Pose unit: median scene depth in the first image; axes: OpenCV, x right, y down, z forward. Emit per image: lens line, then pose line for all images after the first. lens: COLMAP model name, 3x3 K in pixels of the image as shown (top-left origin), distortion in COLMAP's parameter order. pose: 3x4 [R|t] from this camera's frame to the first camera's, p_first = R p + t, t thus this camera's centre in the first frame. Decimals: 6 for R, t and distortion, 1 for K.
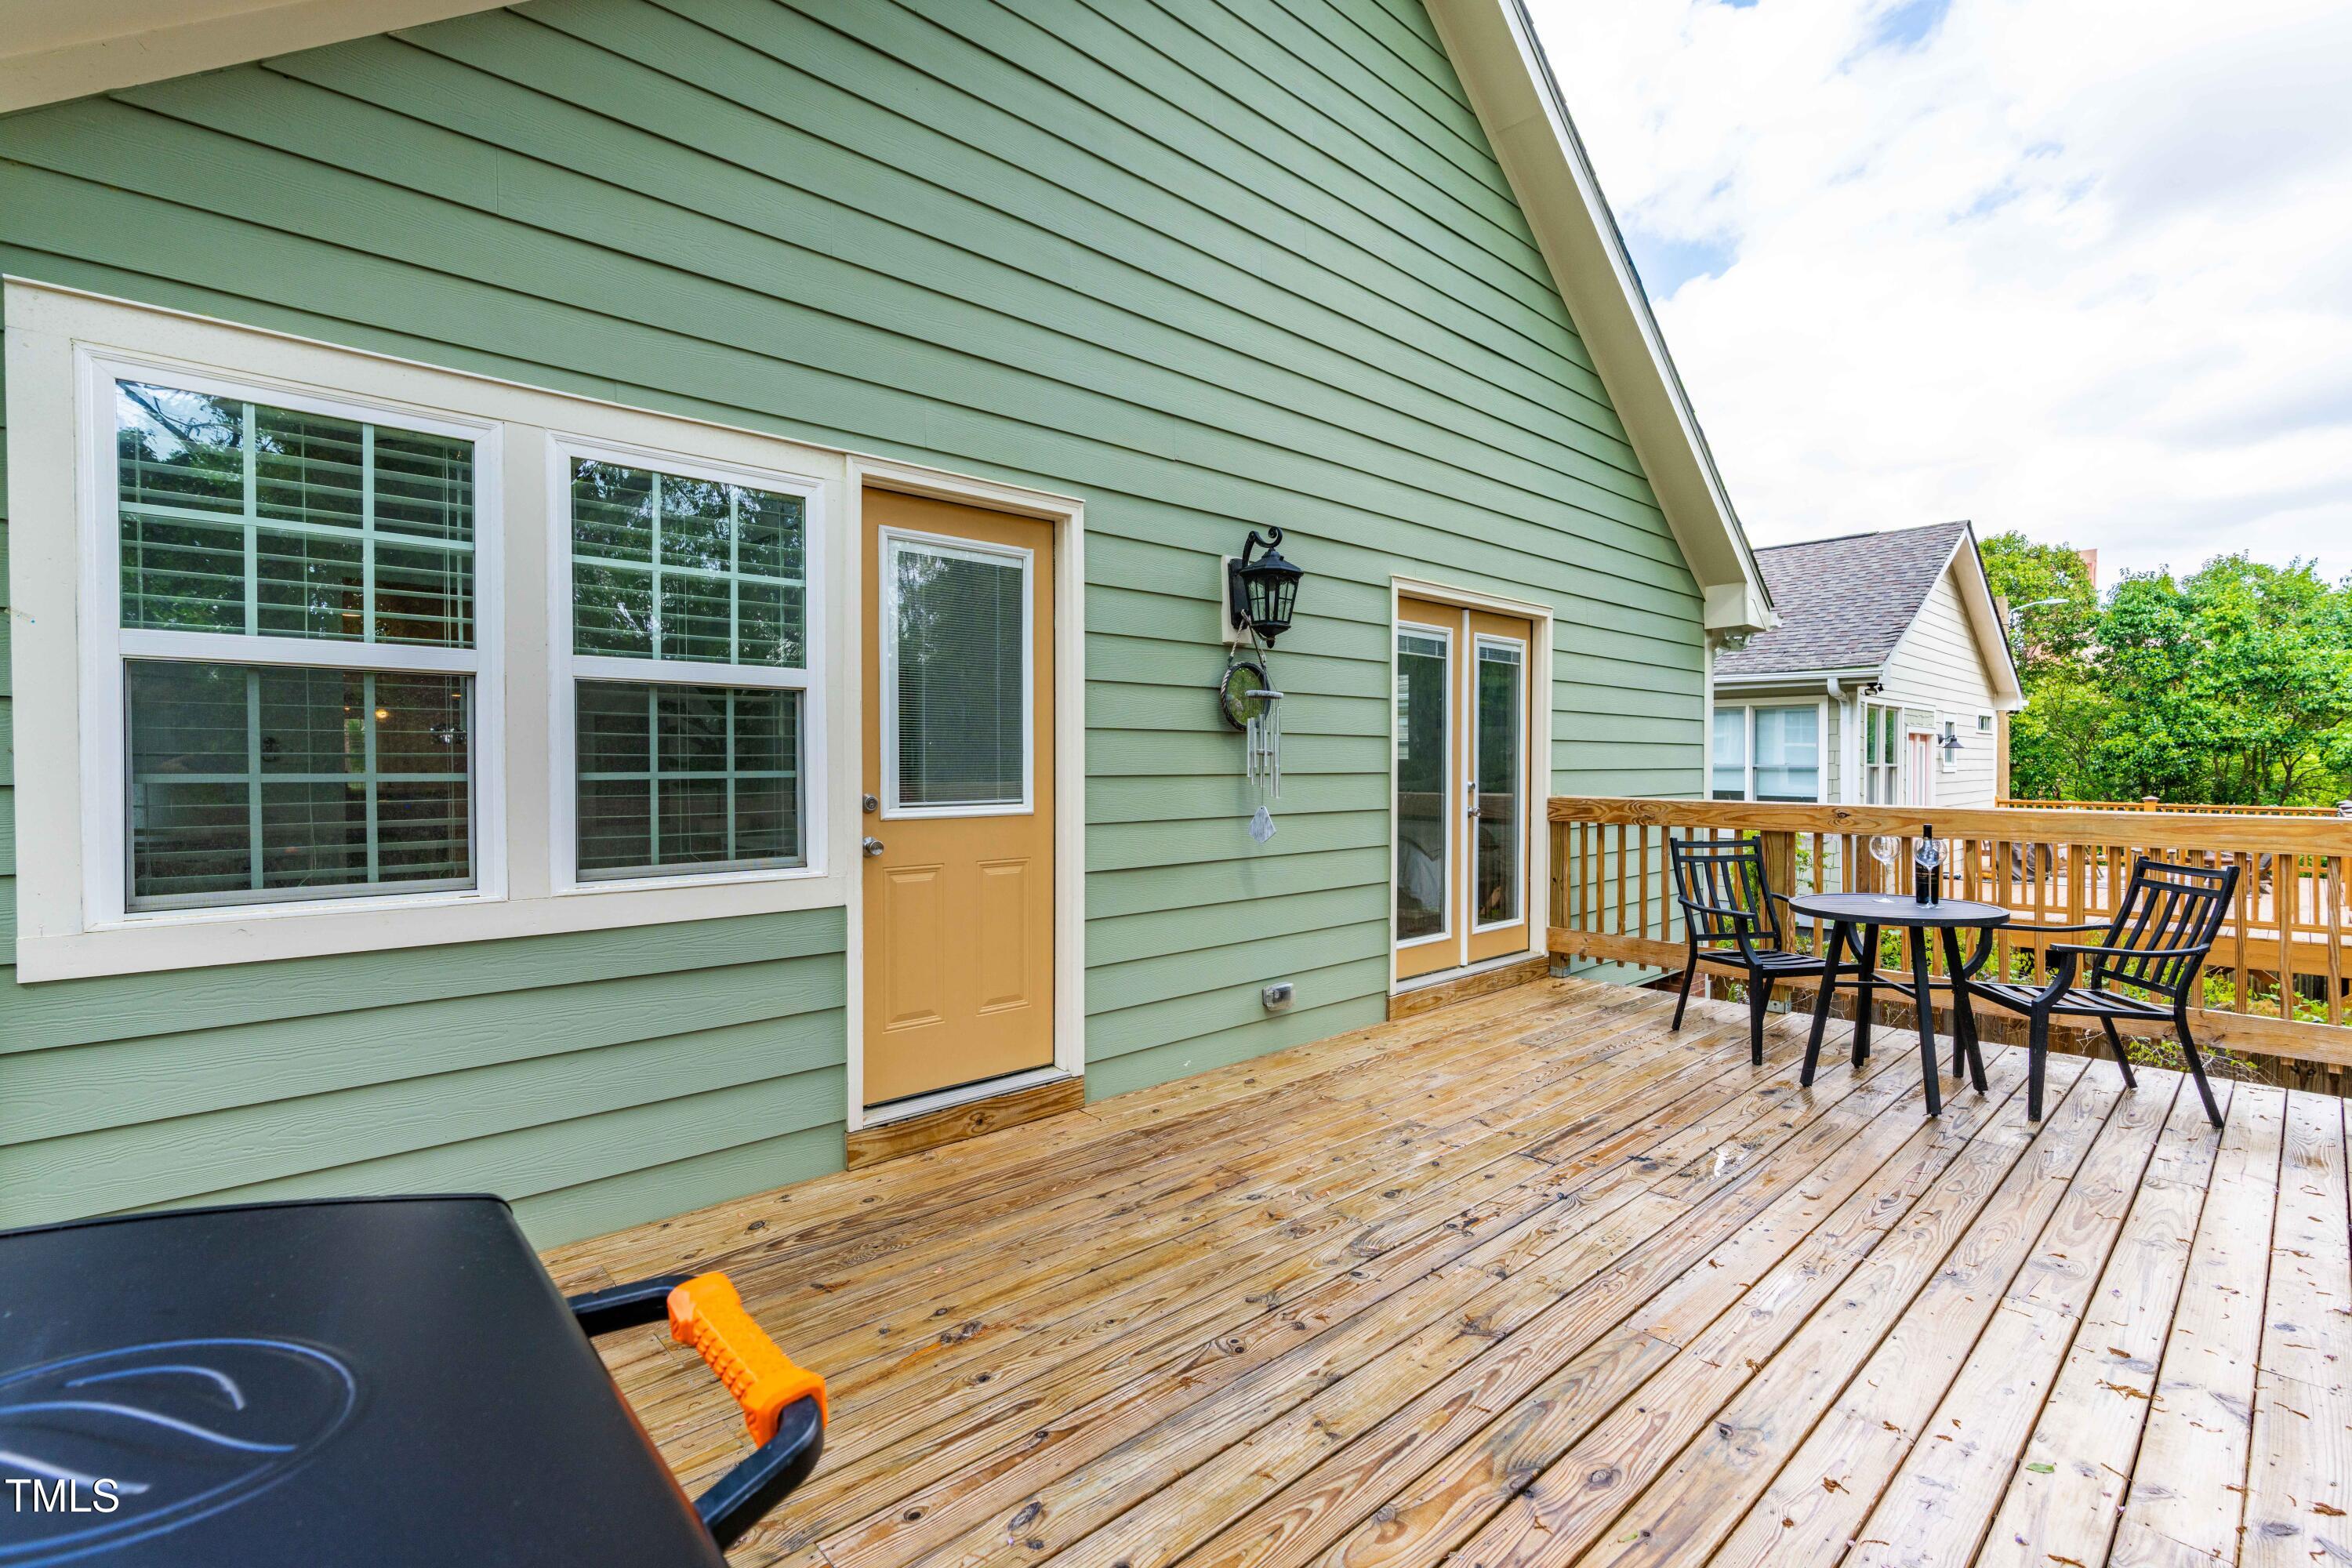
lens RADIAL K [[1066.4, 0, 1178.7], [0, 1066.4, 763.3], [0, 0, 1]] dist [-0.012620, 0.005842]
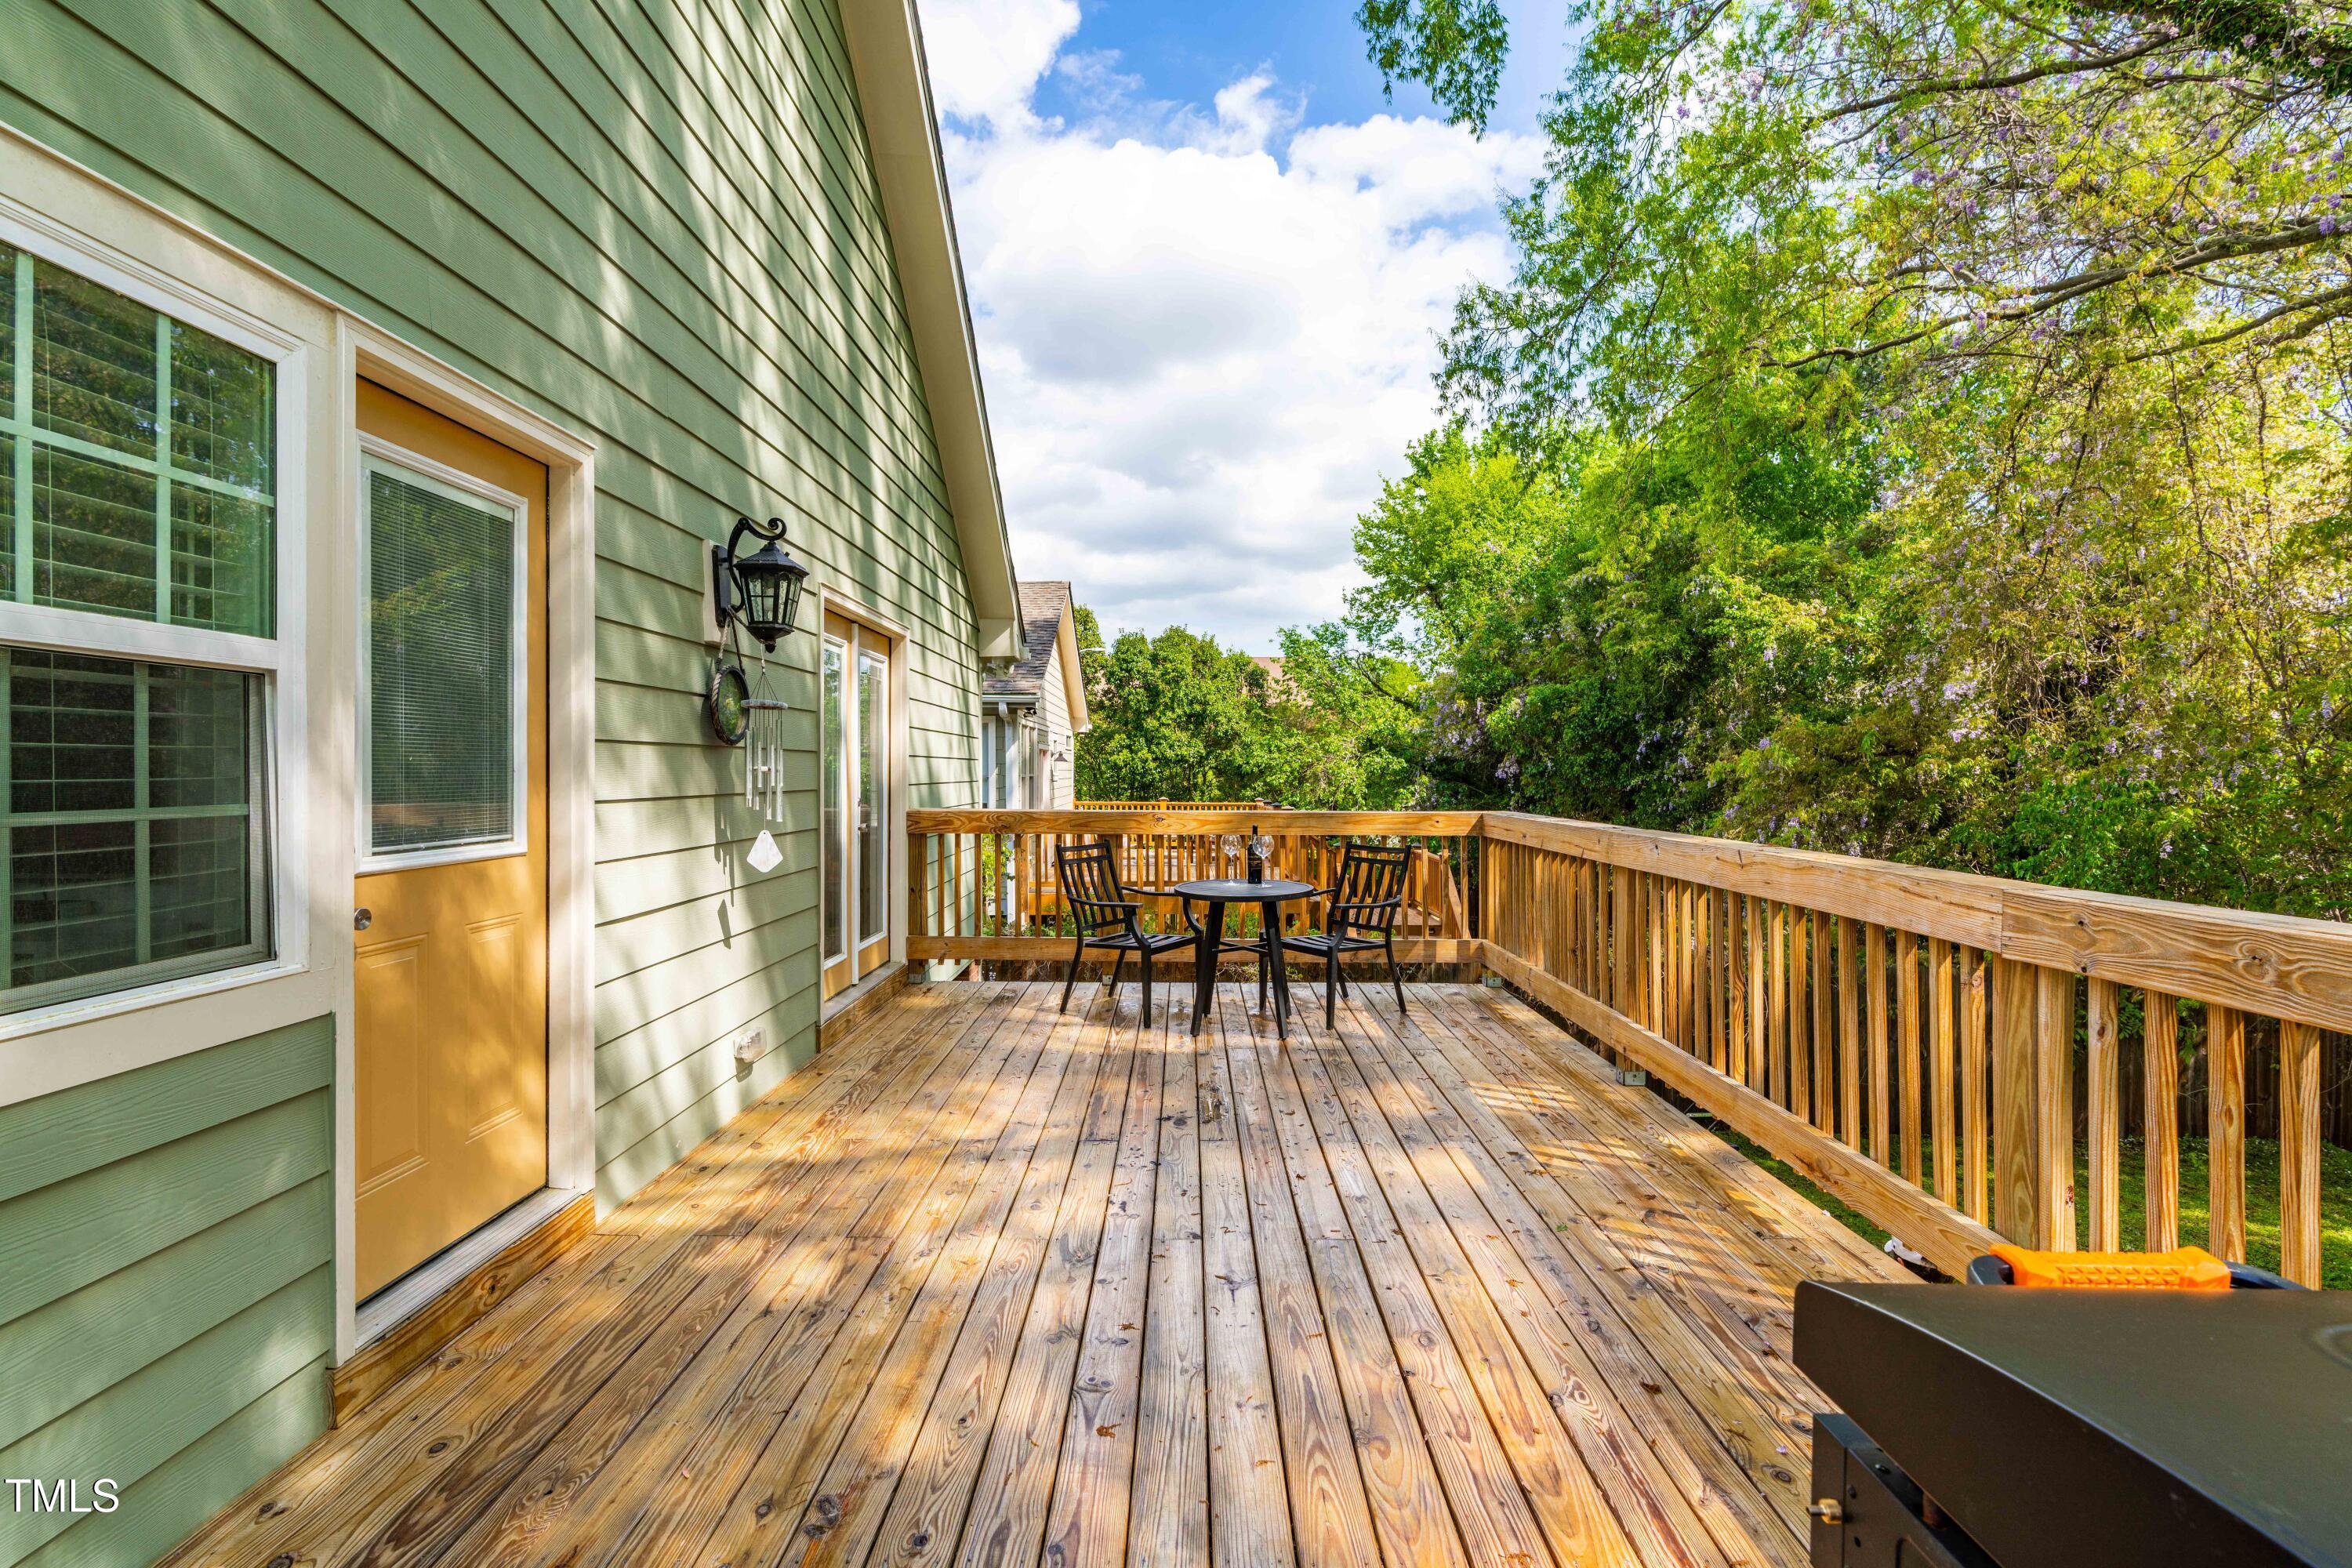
lens RADIAL K [[1066.8, 0, 1178.1], [0, 1066.8, 756.8], [0, 0, 1]] dist [-0.001854, 0.000181]
pose [[0.678033, 0.011042, 0.734949, -0.351224], [-0.001582, 0.999907, -0.013564, -0.009923], [-0.735030, 0.008034, 0.677987, 0.151466]]
